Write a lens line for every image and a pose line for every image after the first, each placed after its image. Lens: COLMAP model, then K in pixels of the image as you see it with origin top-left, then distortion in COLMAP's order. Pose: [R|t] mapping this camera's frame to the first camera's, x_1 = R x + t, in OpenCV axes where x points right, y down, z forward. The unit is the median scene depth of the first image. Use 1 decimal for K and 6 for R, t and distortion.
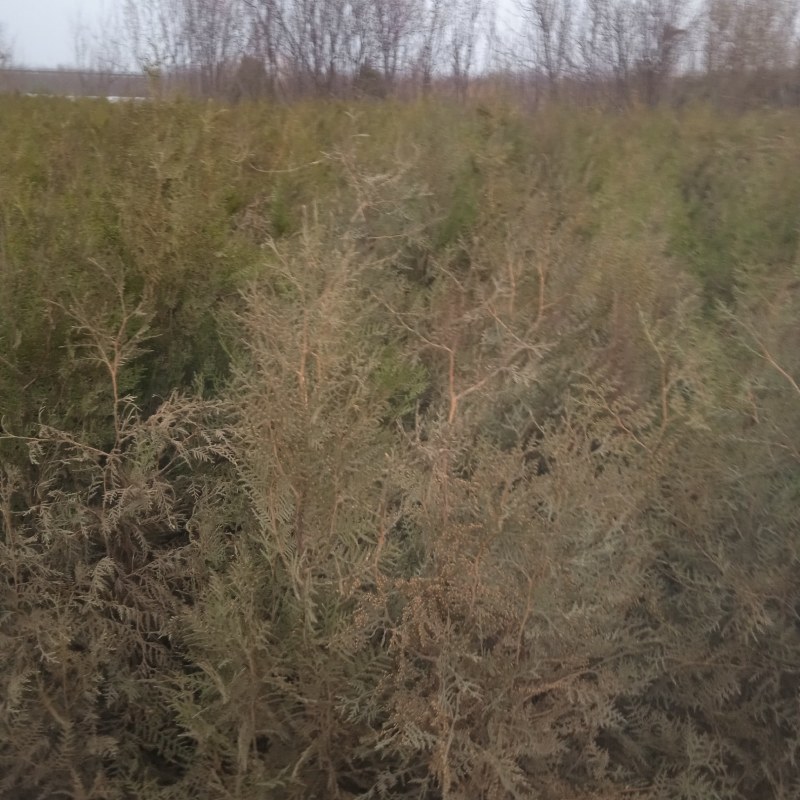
lens RADIAL K [[909.5, 0, 400.7], [0, 909.5, 395.0], [0, 0, 1]] dist [0.043407, 0.000000]
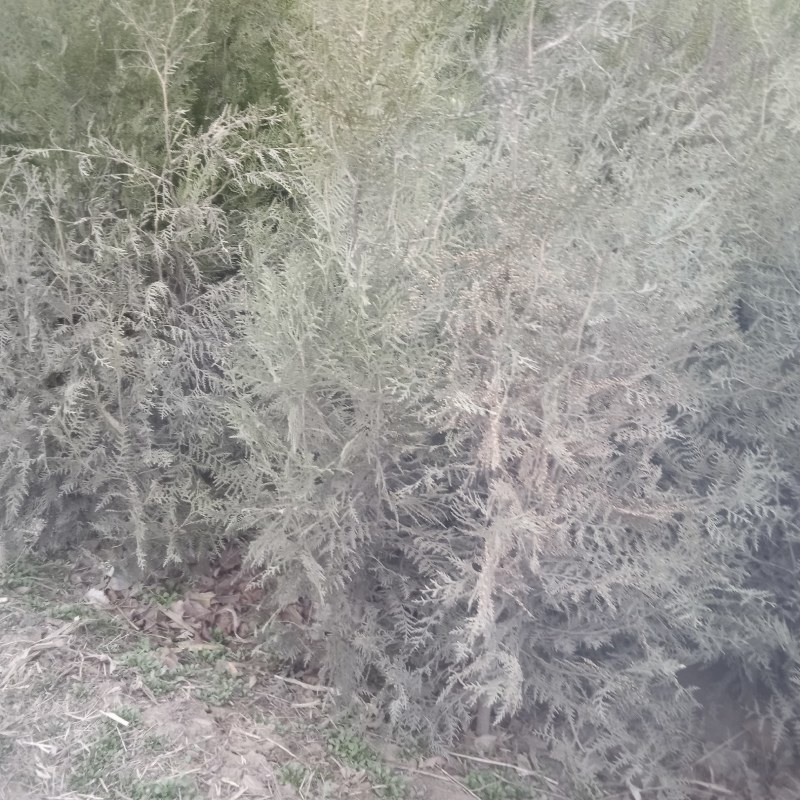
lens RADIAL K [[909.5, 0, 401.6], [0, 909.5, 398.9], [0, 0, 1]] dist [0.043407, 0.000000]
pose [[0.997003, 0.054146, -0.055249, -0.000239], [-0.043157, 0.982046, 0.183641, 0.114318], [0.064200, -0.180706, 0.981440, 0.030853]]
